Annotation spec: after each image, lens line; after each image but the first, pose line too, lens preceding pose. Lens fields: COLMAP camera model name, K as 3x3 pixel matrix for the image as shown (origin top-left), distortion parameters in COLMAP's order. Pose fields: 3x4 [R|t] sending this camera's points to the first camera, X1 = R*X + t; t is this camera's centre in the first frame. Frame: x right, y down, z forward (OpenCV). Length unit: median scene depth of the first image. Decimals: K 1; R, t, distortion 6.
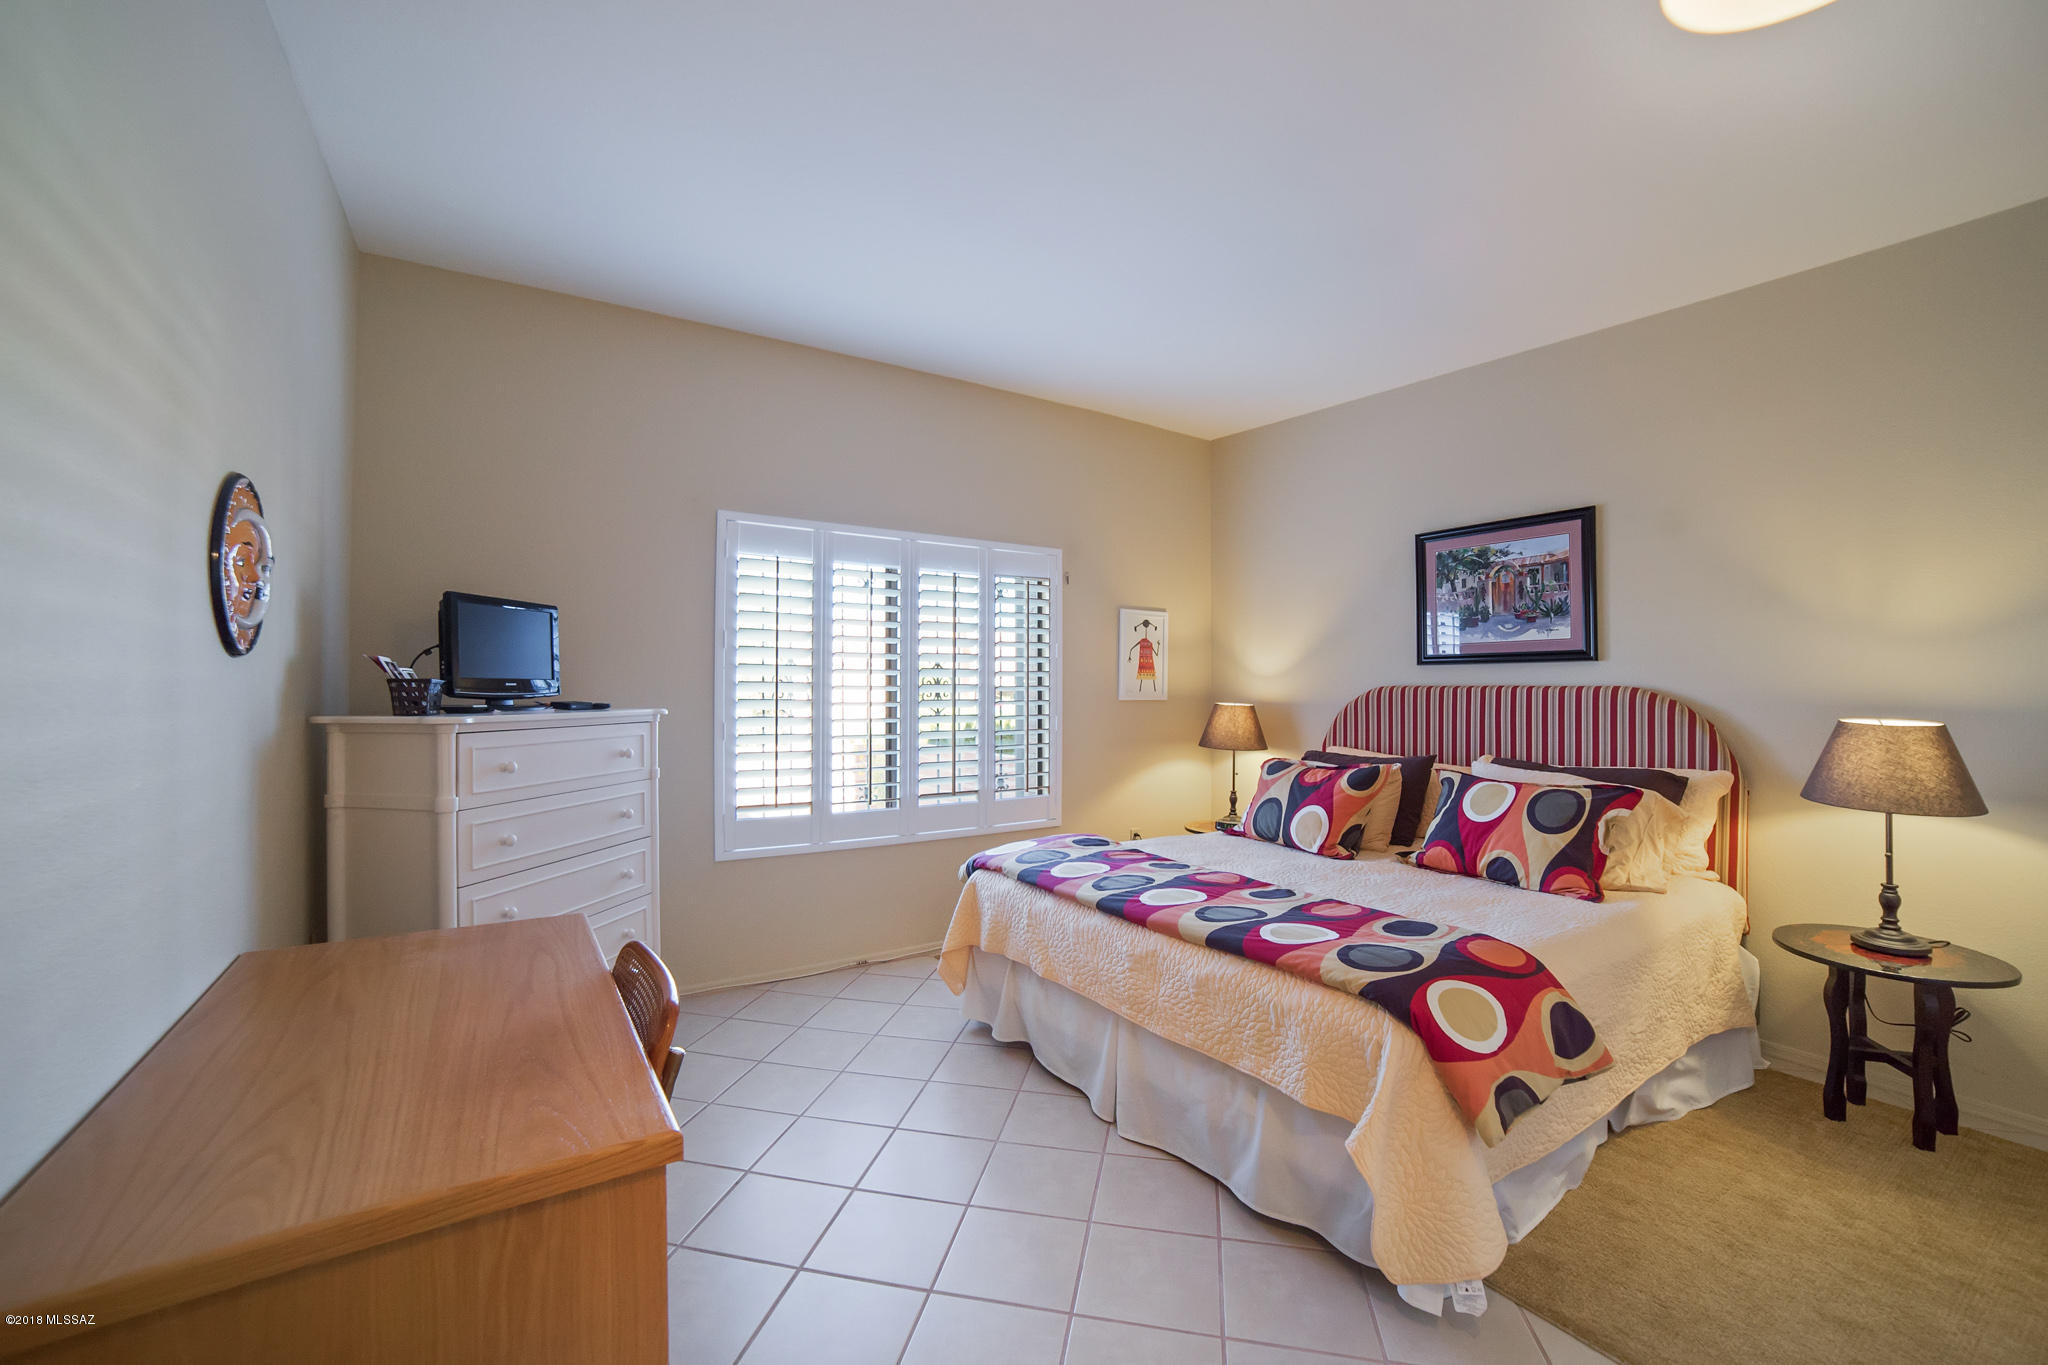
lens RADIAL K [[829.0, 0, 1015.6], [0, 829.0, 690.5], [0, 0, 1]] dist [-0.072482, 0.020903]
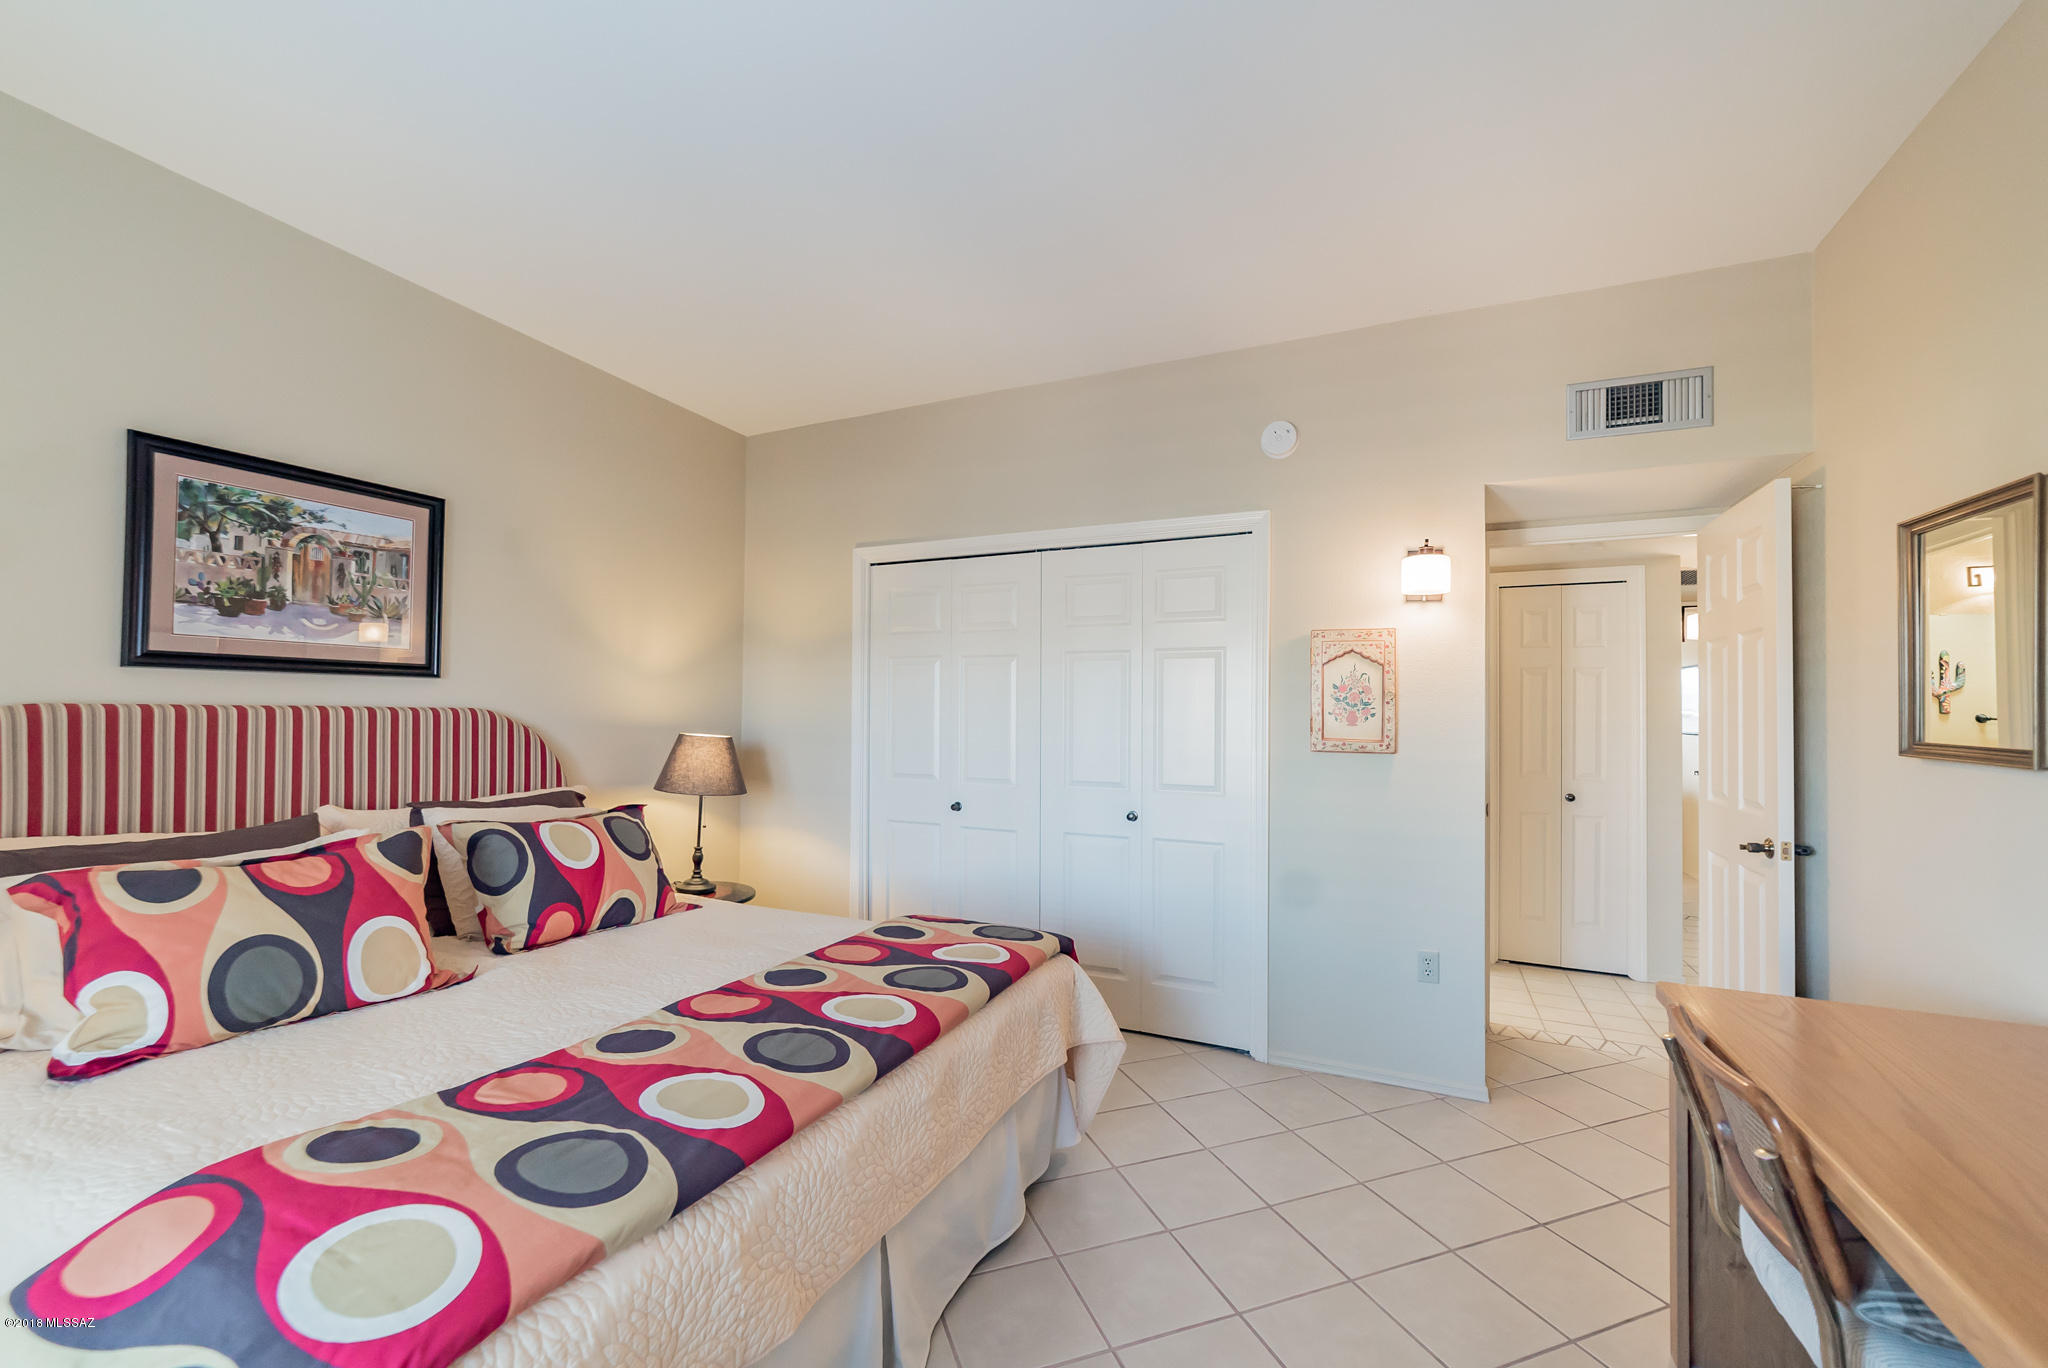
lens RADIAL K [[829.0, 0, 1015.6], [0, 829.0, 692.0], [0, 0, 1]] dist [-0.072482, 0.020903]
pose [[-0.568491, 0.058659, 0.820596, -0.297683], [0.042790, 0.998213, -0.041712, 0.035893], [-0.821576, 0.011400, -0.569985, 0.905589]]
